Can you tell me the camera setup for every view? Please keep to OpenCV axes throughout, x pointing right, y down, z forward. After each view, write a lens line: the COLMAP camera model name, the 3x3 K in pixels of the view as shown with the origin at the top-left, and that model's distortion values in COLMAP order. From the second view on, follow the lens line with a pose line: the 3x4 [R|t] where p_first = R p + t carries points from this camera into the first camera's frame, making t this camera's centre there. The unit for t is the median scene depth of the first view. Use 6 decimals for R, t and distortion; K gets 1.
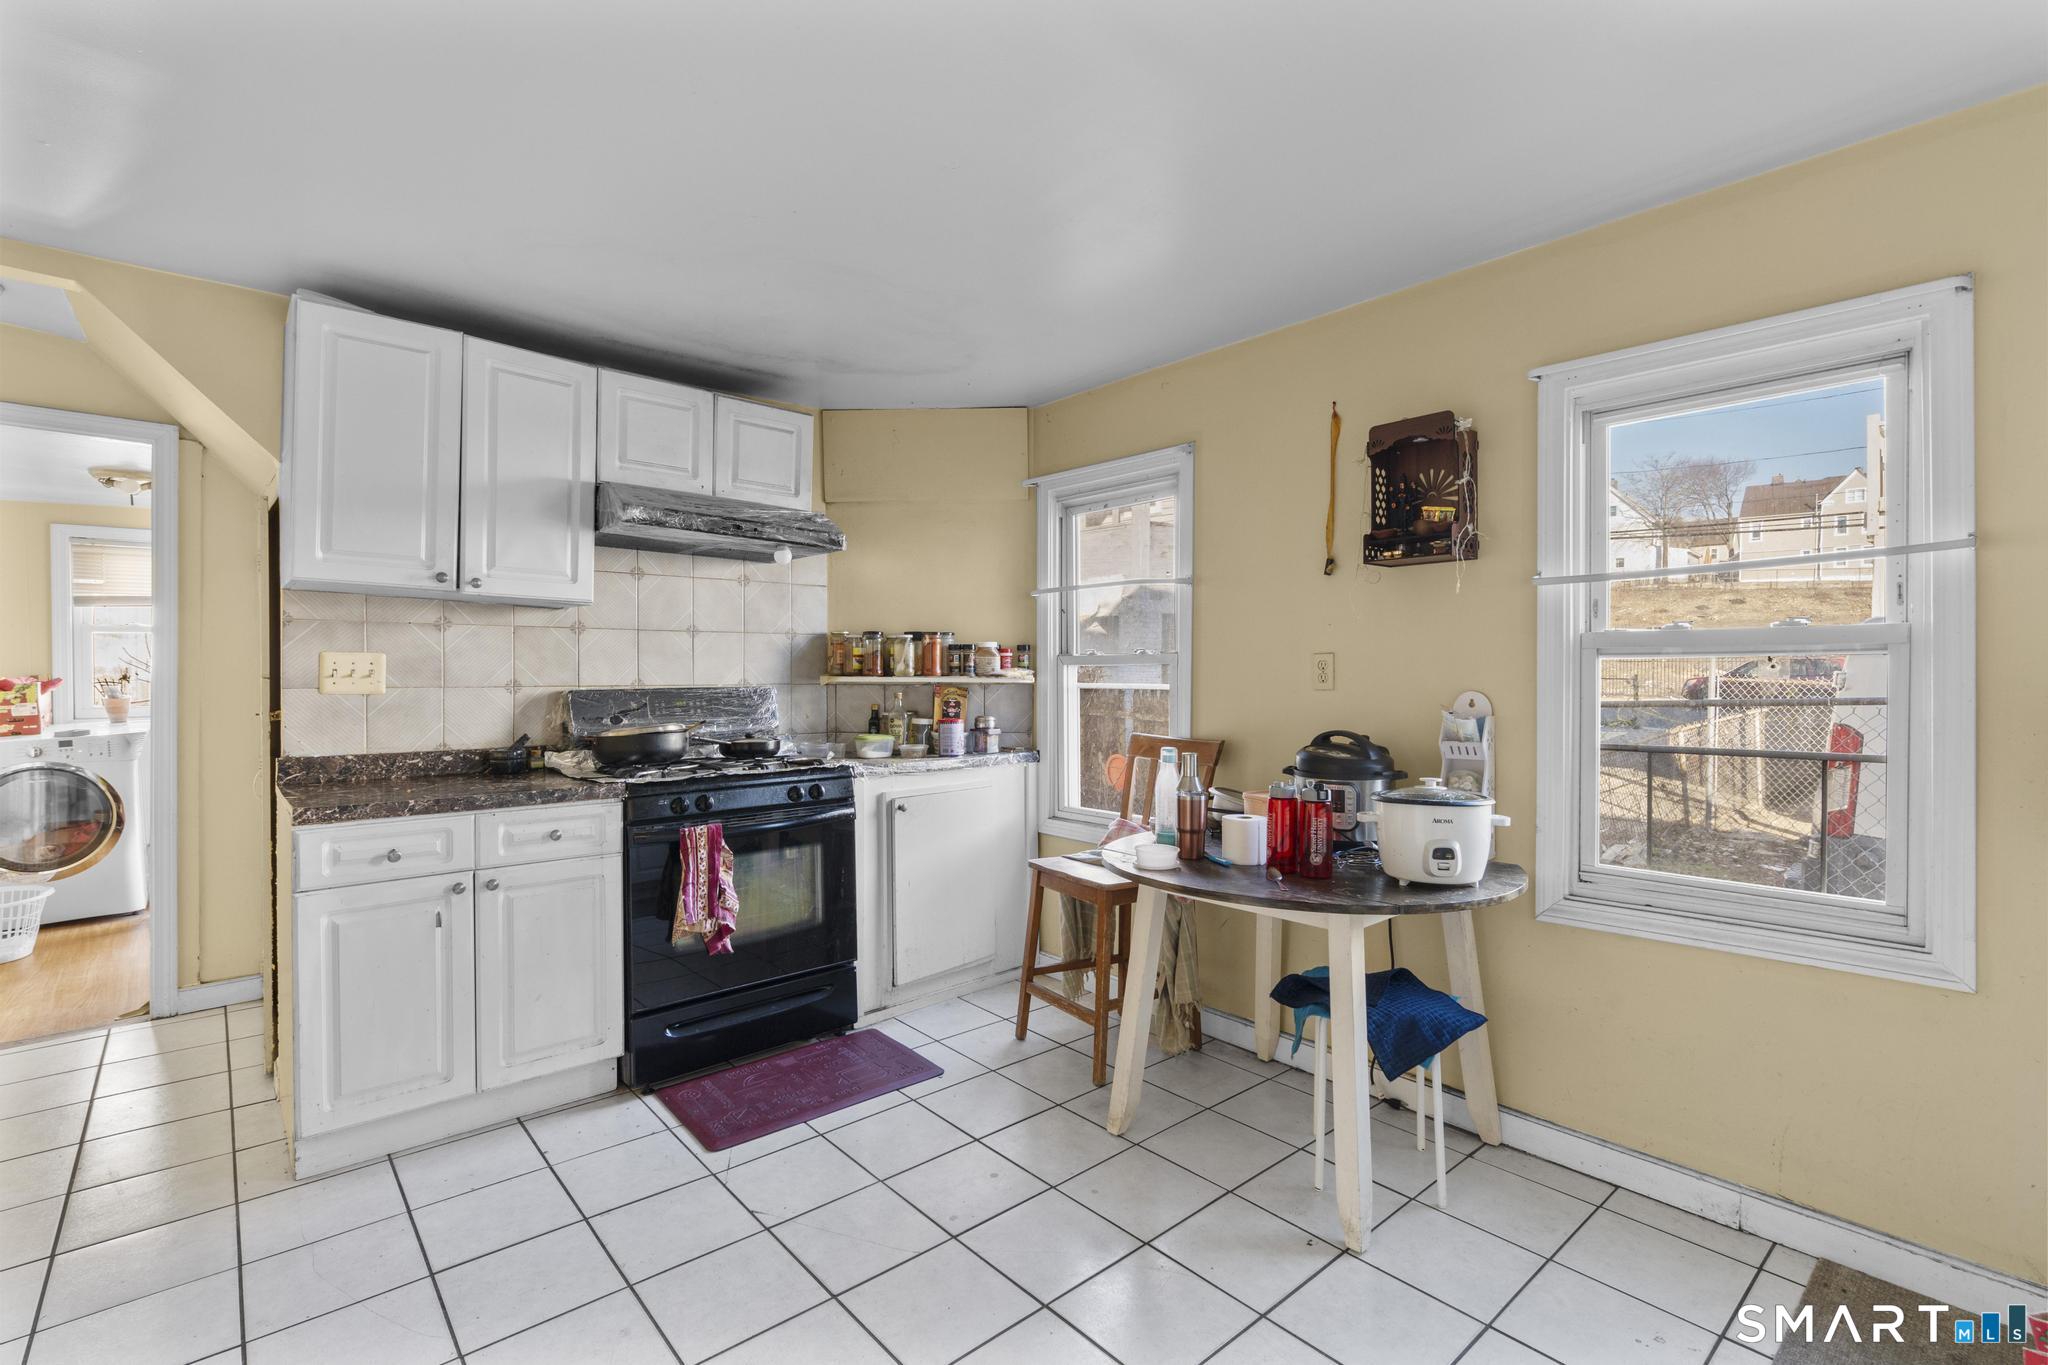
lens RADIAL K [[943.9, 0, 1022.0], [0, 943.9, 681.0], [0, 0, 1]] dist [0.000684, 0.000306]
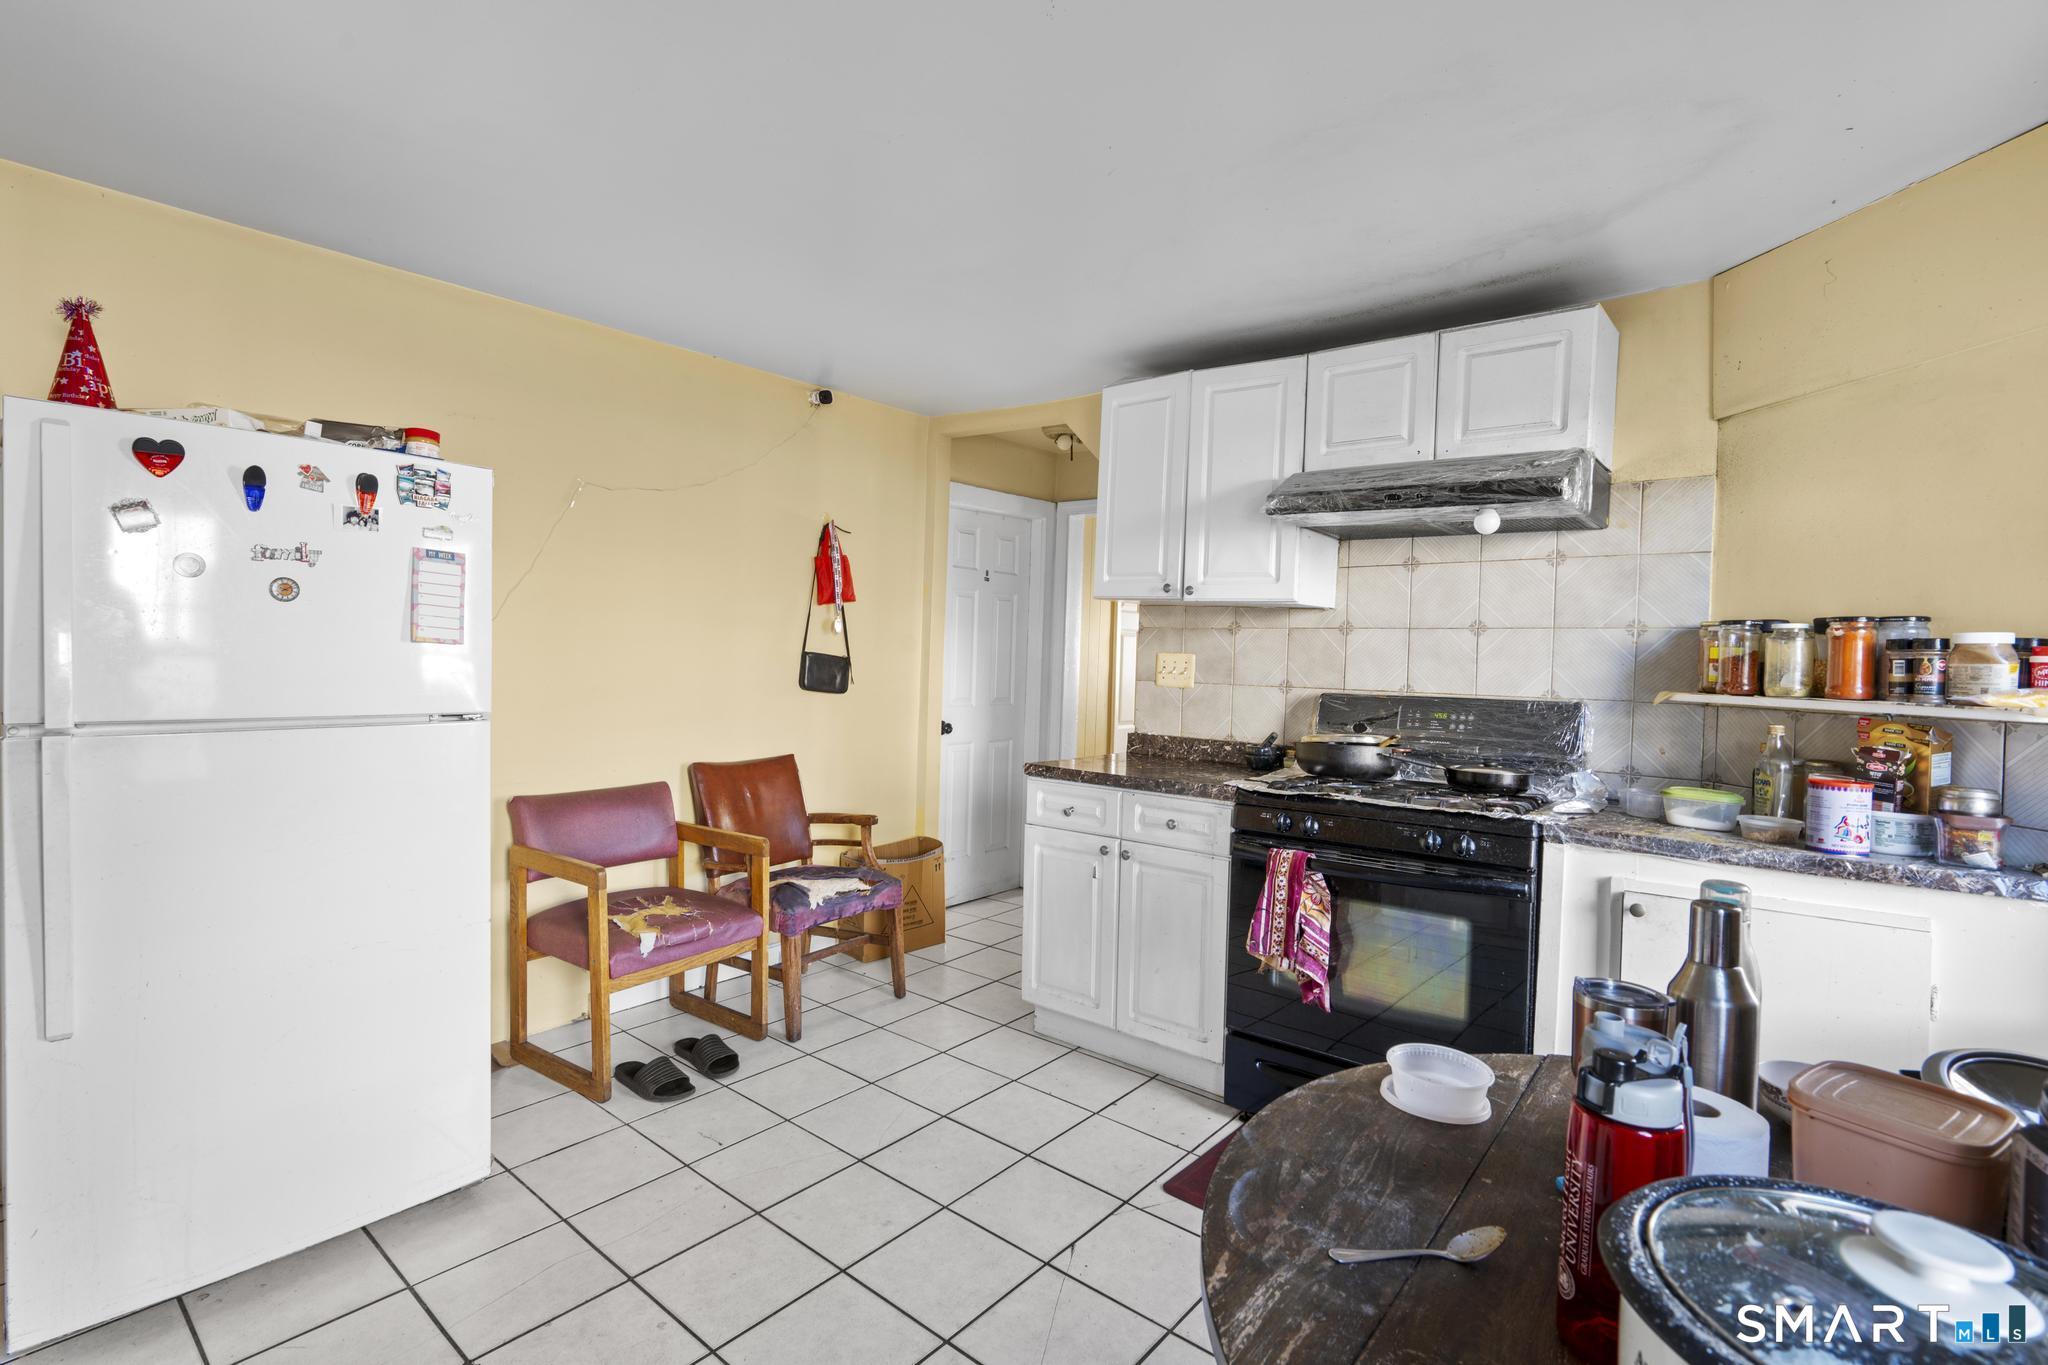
lens RADIAL K [[943.9, 0, 1021.0], [0, 943.9, 680.8], [0, 0, 1]] dist [0.000684, 0.000306]
pose [[0.162433, 0.026324, -0.986368, 0.433376], [-0.037185, 0.999097, 0.020540, -0.011146], [0.986019, 0.033342, 0.163266, 0.546195]]
